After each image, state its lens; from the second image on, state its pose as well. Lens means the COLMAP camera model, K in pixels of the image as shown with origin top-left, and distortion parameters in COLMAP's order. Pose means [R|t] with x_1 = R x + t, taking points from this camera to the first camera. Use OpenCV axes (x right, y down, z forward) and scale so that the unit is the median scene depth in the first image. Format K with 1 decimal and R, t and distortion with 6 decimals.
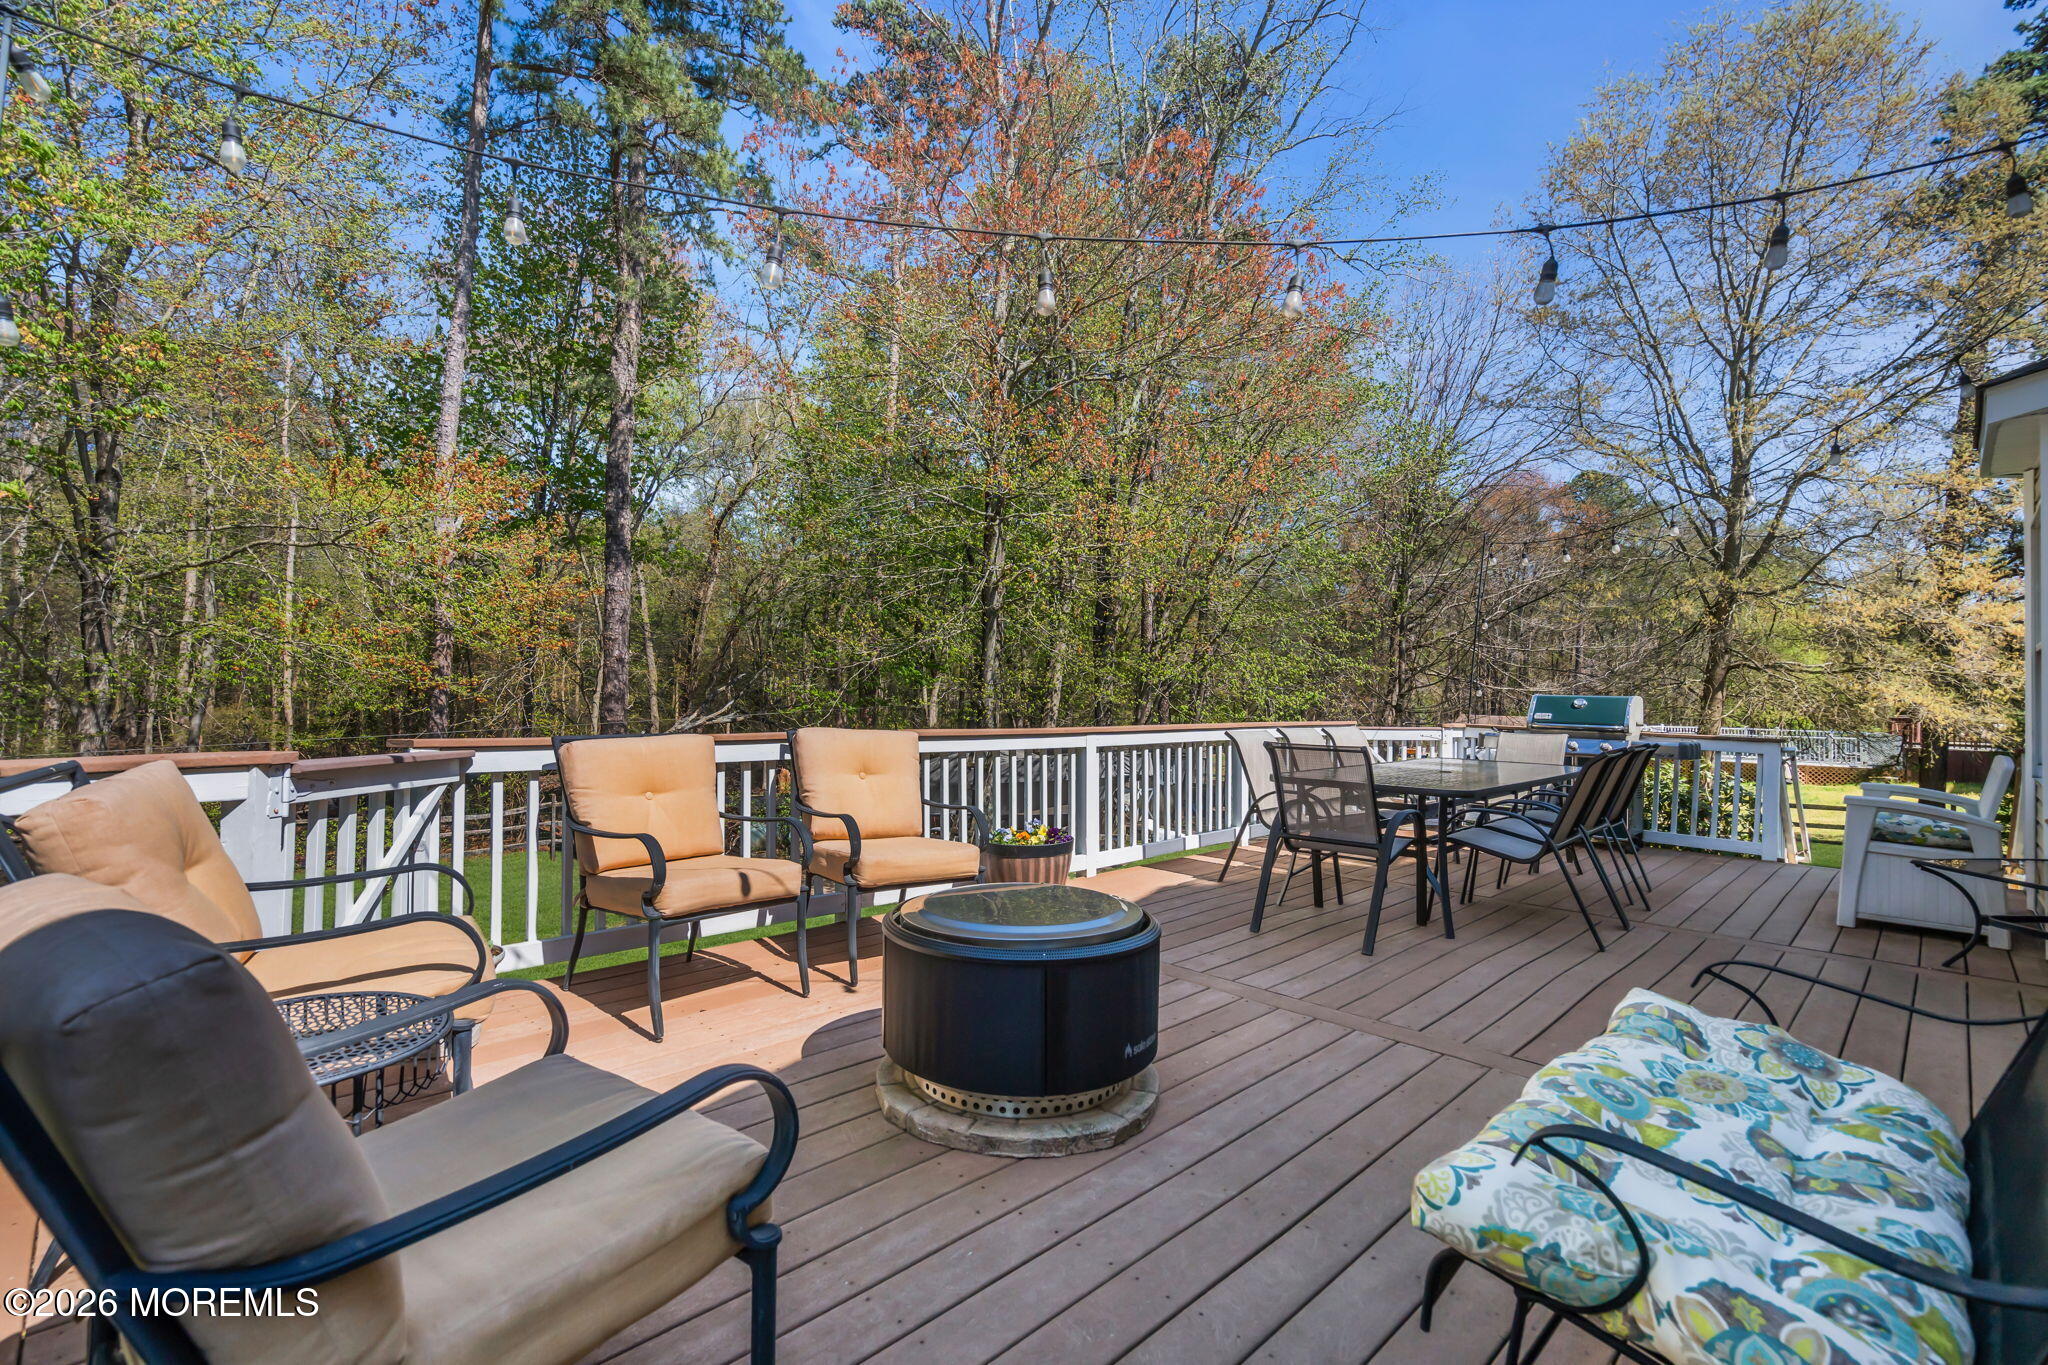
lens RADIAL K [[922.7, 0, 1014.4], [0, 922.7, 678.7], [0, 0, 1]] dist [0.000938, 0.001401]
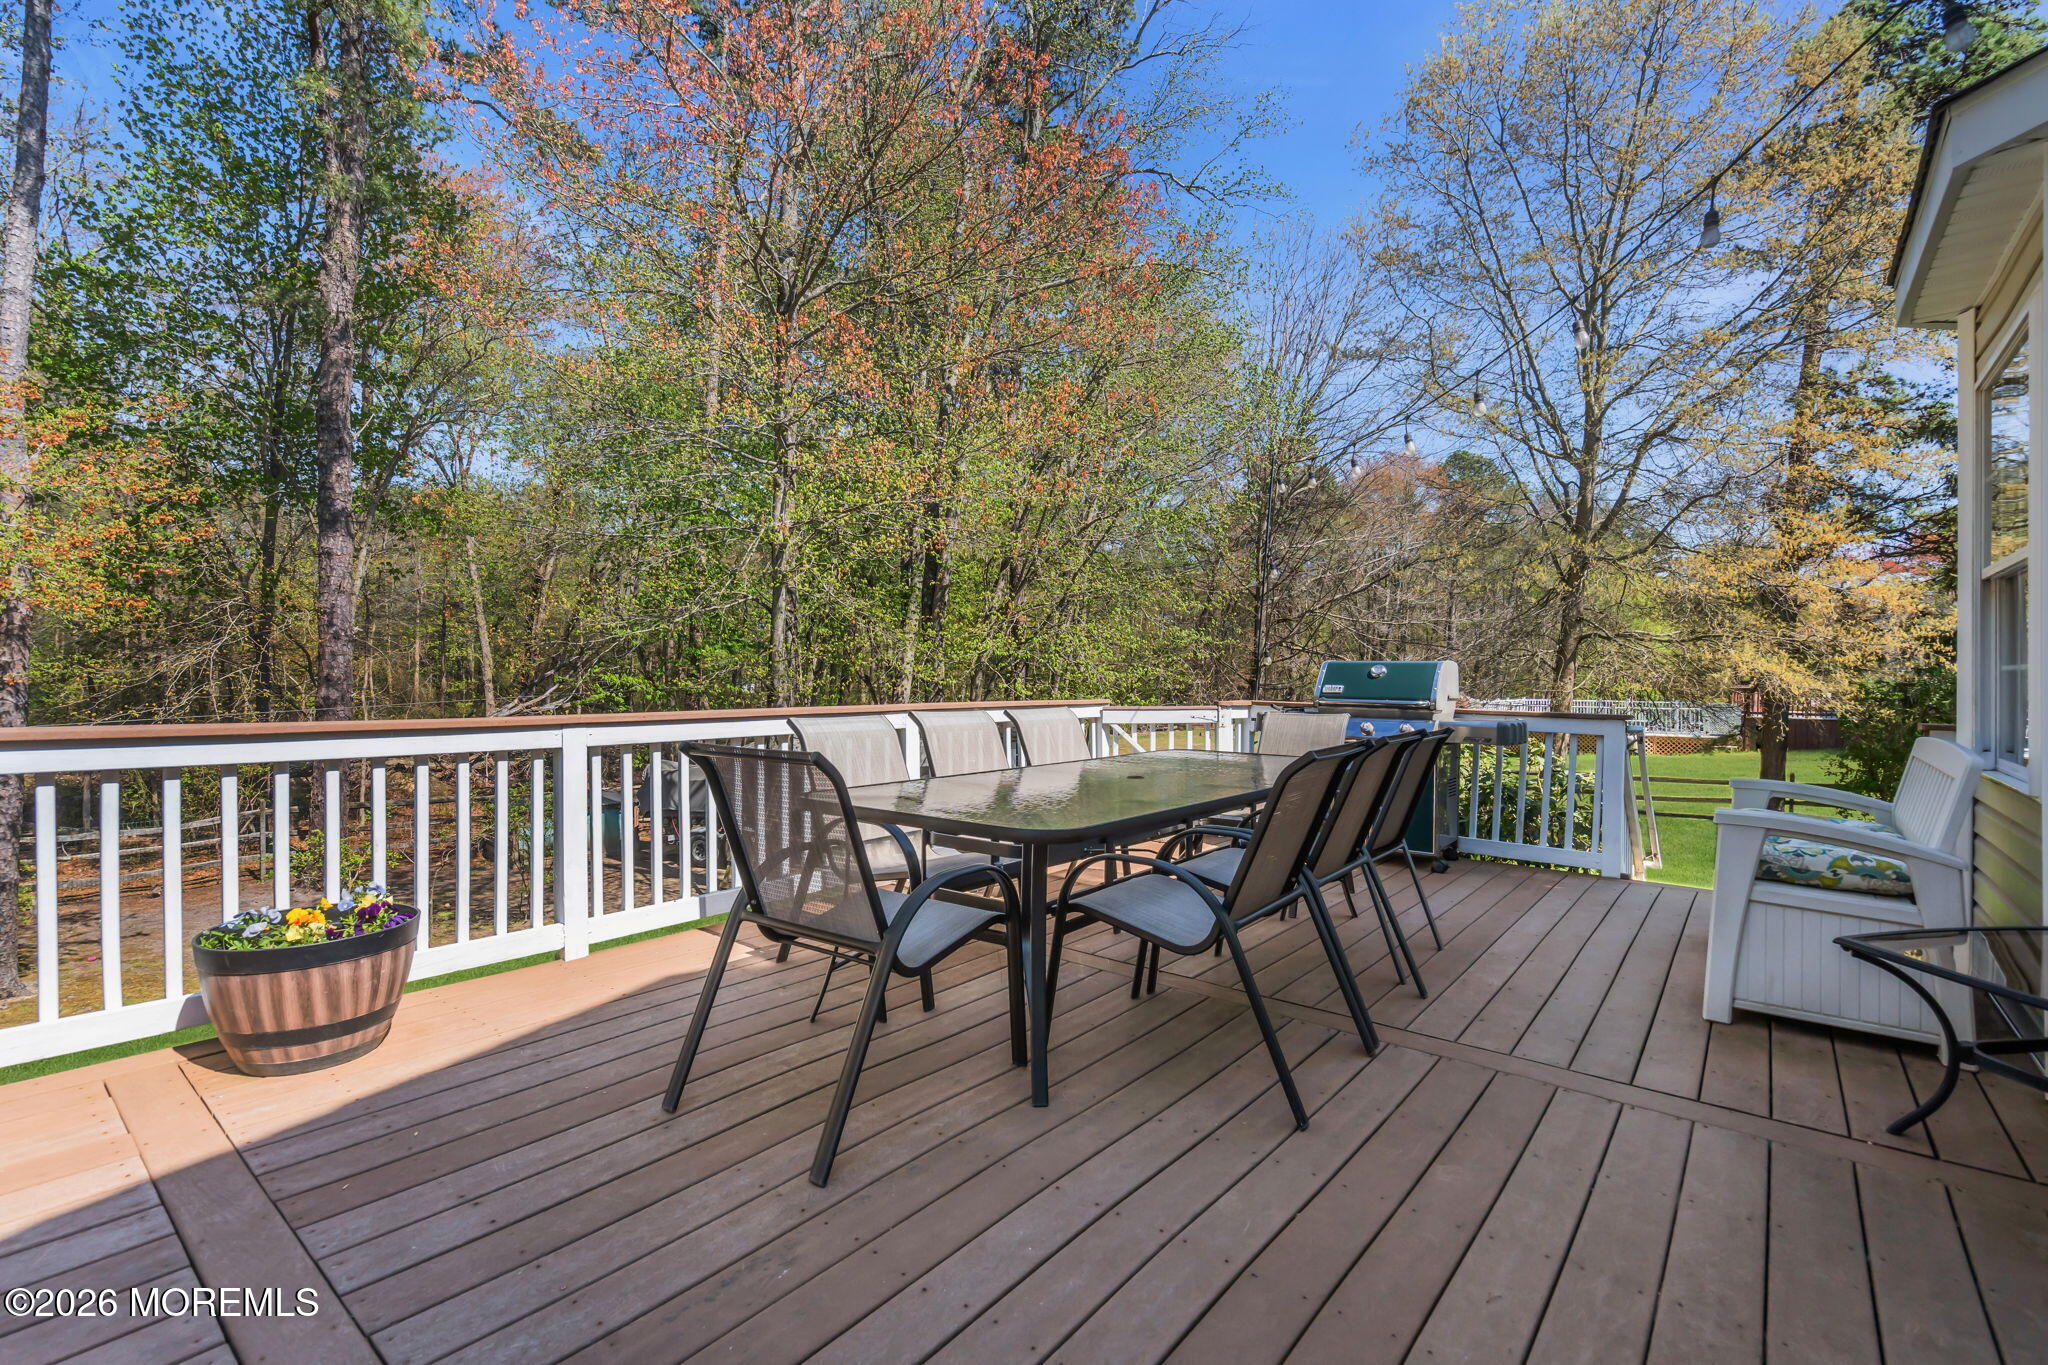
lens RADIAL K [[922.7, 0, 1014.4], [0, 922.7, 678.7], [0, 0, 1]] dist [0.000938, 0.001401]
pose [[0.994737, -0.011307, 0.101832, 0.104383], [0.009324, 0.999758, 0.019923, 0.006562], [-0.102033, -0.018869, 0.994602, 0.122790]]
